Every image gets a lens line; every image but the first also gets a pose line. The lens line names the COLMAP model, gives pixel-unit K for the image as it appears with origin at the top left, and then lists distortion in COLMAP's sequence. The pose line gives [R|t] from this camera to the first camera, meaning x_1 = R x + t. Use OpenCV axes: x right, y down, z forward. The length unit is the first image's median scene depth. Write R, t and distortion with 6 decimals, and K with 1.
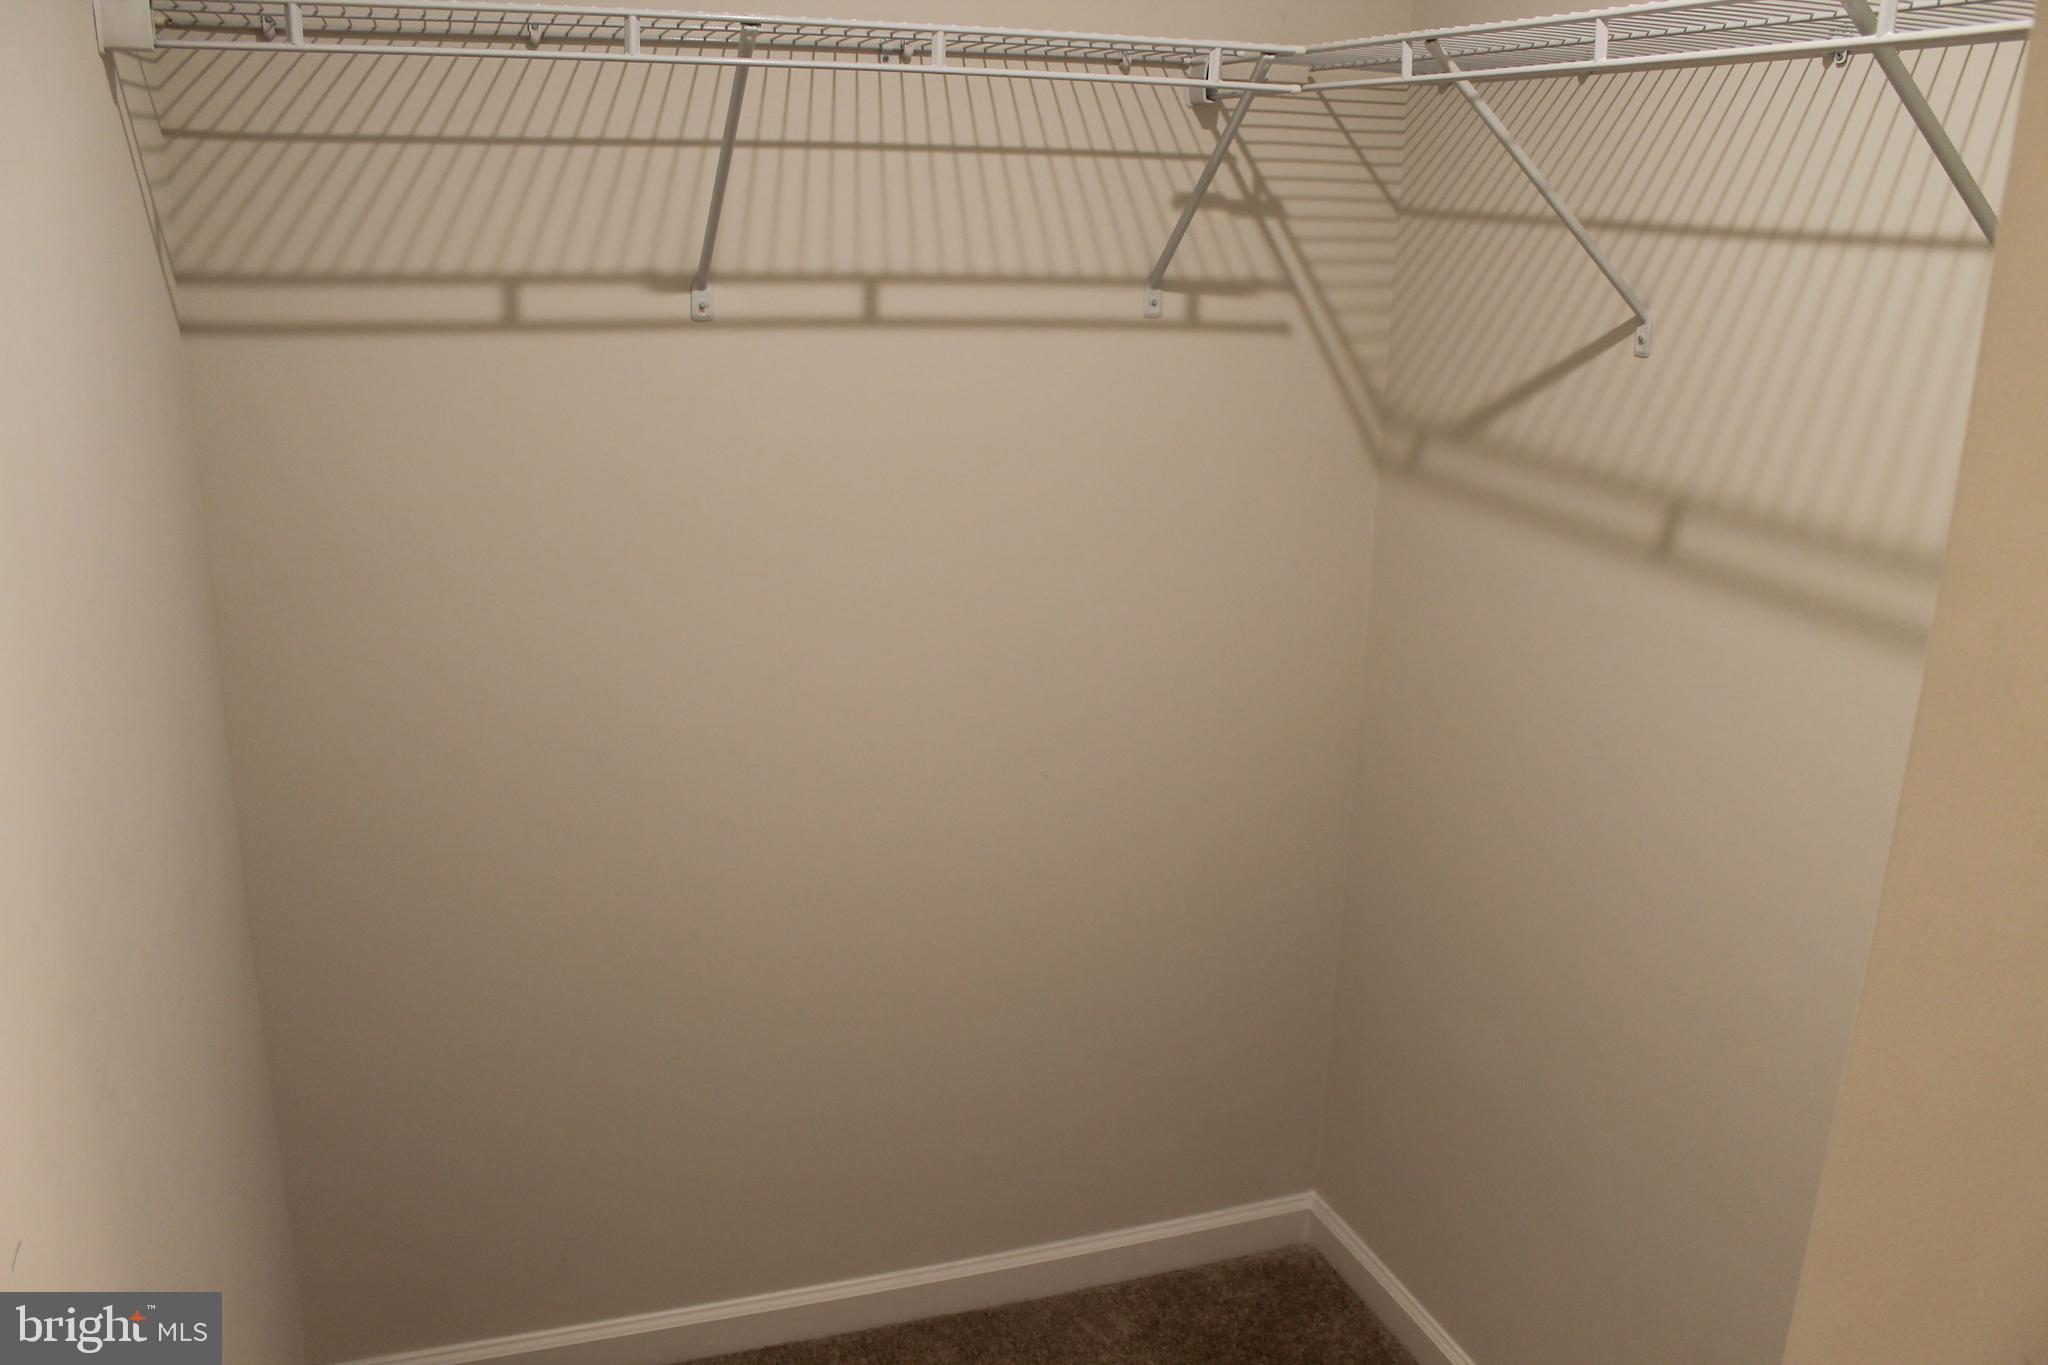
lens RADIAL K [[1704.1, 0, 1028.5], [0, 1704.1, 683.4], [0, 0, 1]] dist [-0.159660, 0.131826]
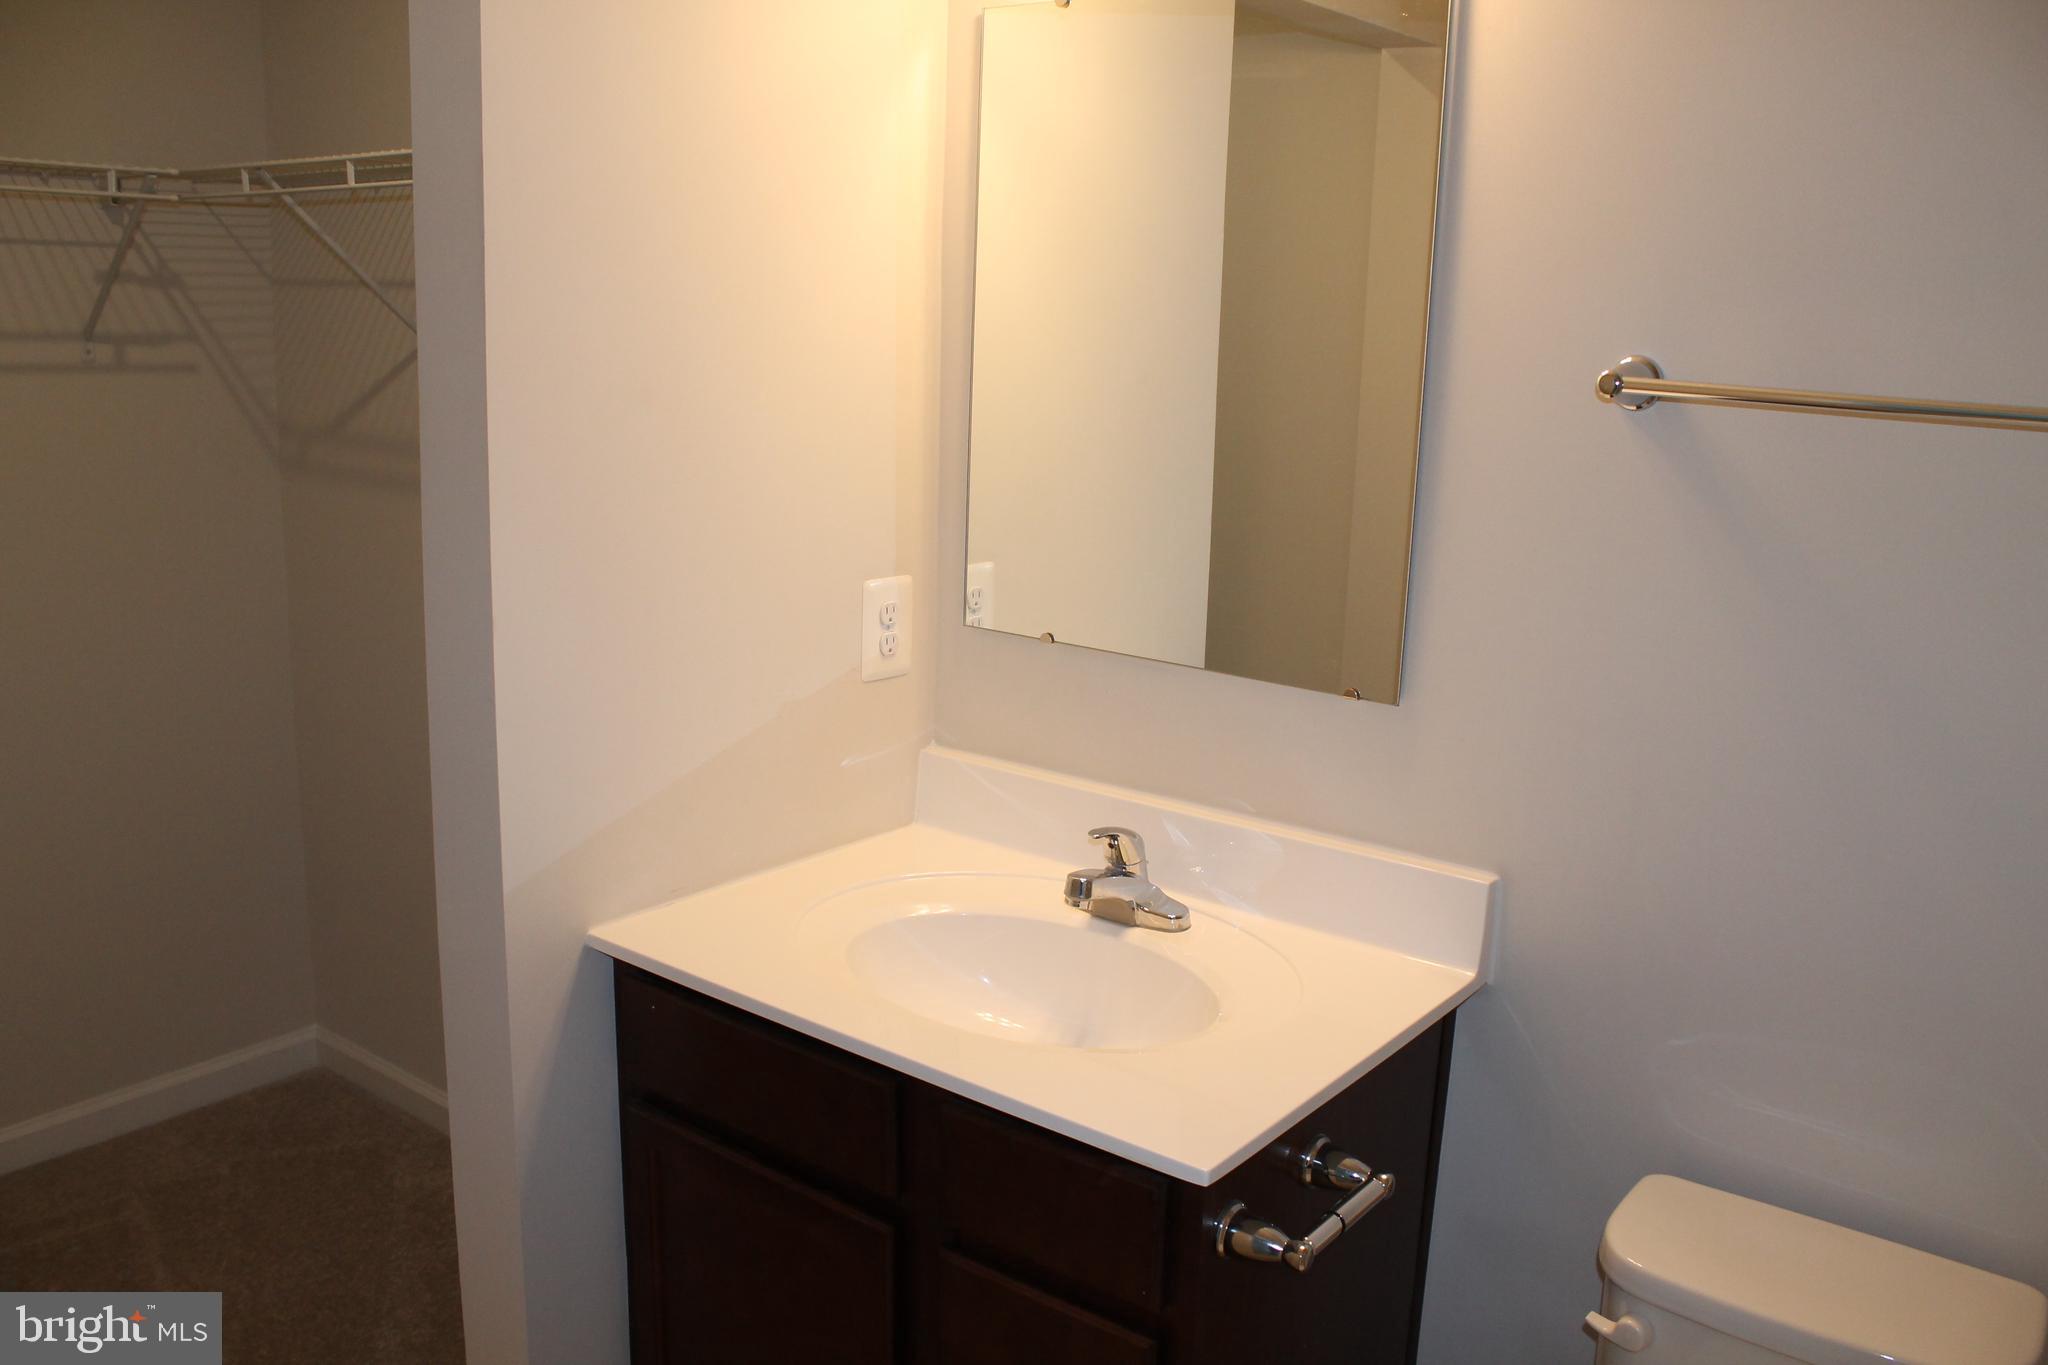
lens RADIAL K [[1704.1, 0, 1025.6], [0, 1704.1, 683.3], [0, 0, 1]] dist [-0.159660, 0.131826]
pose [[0.845000, -0.110219, 0.523285, -0.006505], [0.136300, 0.990601, -0.011448, 0.162483], [-0.517105, 0.080998, 0.852081, -0.508207]]
